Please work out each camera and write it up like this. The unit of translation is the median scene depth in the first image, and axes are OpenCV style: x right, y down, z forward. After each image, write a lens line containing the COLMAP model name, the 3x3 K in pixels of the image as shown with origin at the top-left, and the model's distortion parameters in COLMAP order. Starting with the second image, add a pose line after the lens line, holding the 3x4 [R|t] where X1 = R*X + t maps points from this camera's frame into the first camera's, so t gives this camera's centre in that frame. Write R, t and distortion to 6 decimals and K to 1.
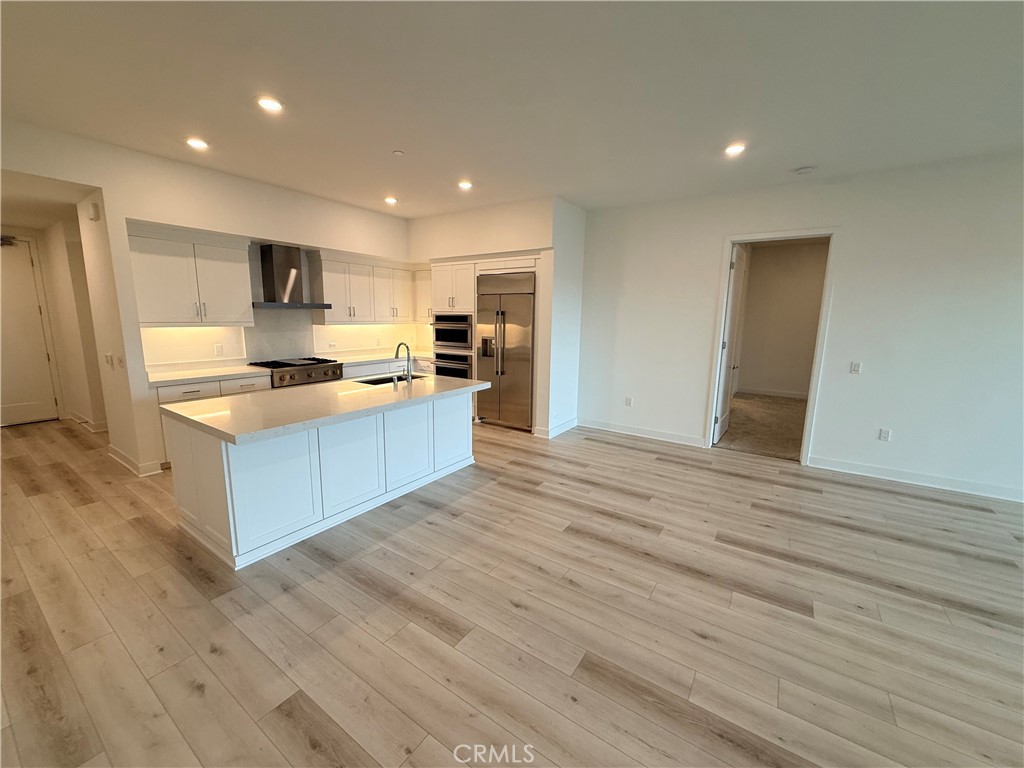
lens RADIAL K [[412.8, 0, 512.0], [0, 412.8, 384.0], [0, 0, 1]] dist [-0.000735, -0.000032]
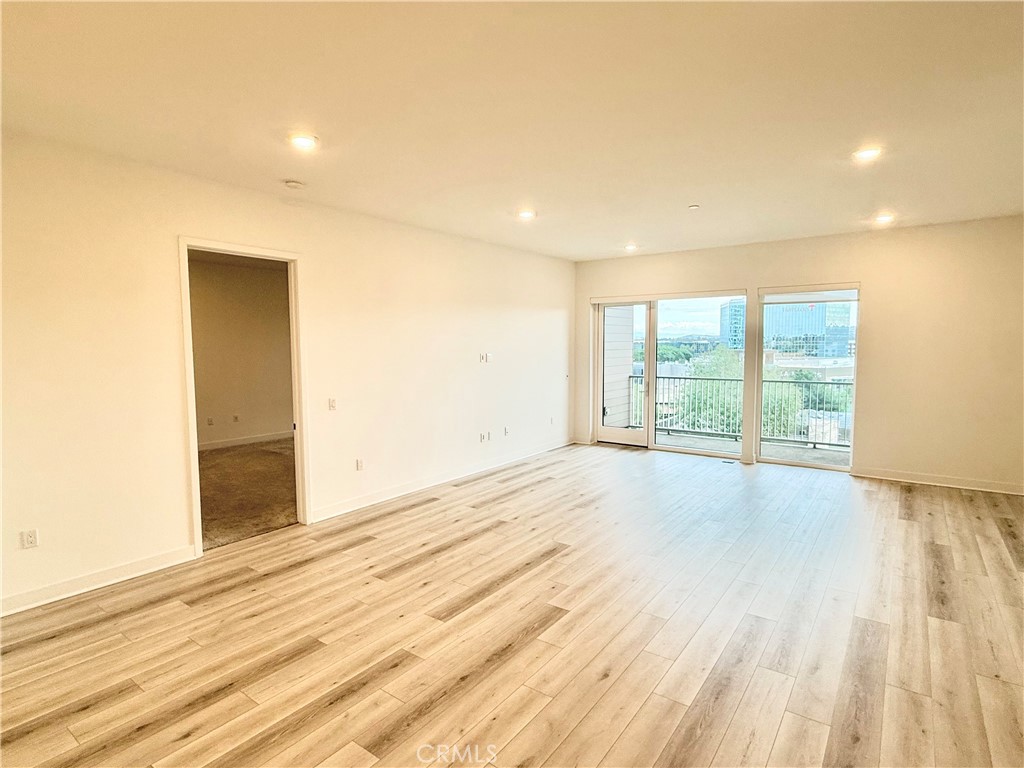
lens RADIAL K [[537.0, 0, 512.0], [0, 537.0, 384.0], [0, 0, 1]] dist [0.002869, -0.000429]
pose [[0.038221, -0.089168, 0.995283, -0.370312], [0.170420, 0.982001, 0.081433, -0.110384], [-0.984630, 0.166503, 0.052729, 0.485755]]
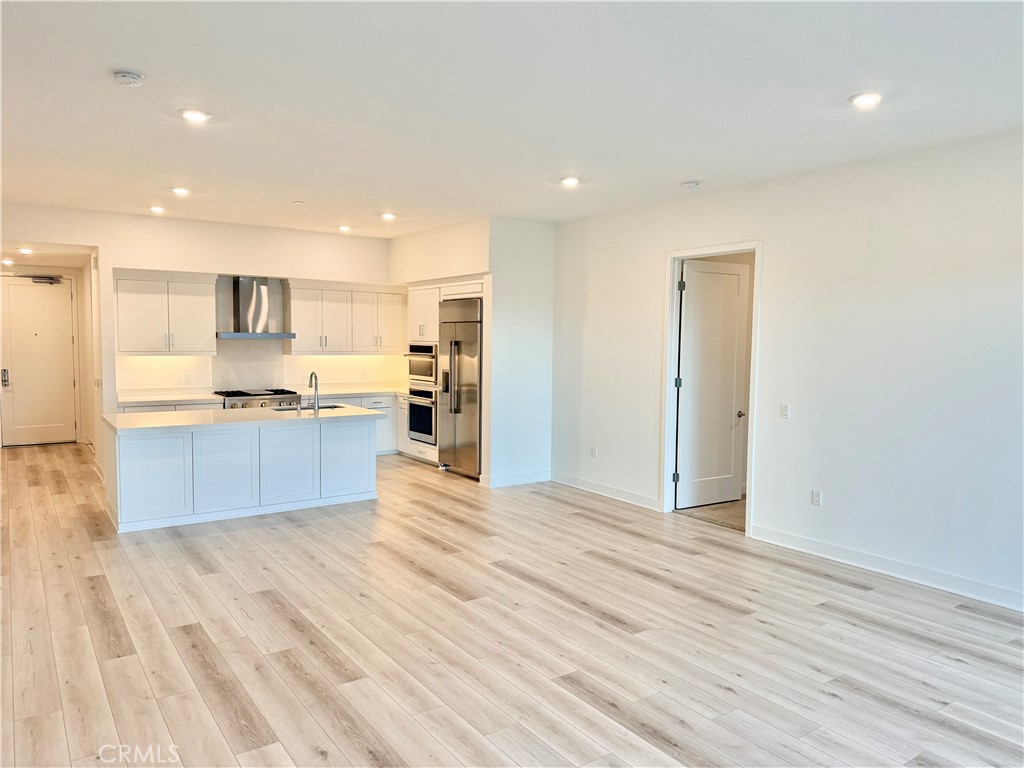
lens RADIAL K [[725.3, 0, 512.0], [0, 725.3, 384.0], [0, 0, 1]] dist [0.124581, -0.183296]
pose [[0.932687, 0.019567, -0.360156, 0.802136], [-0.057252, 0.993899, -0.094268, 0.068582], [0.356114, 0.108542, 0.928117, -0.484696]]
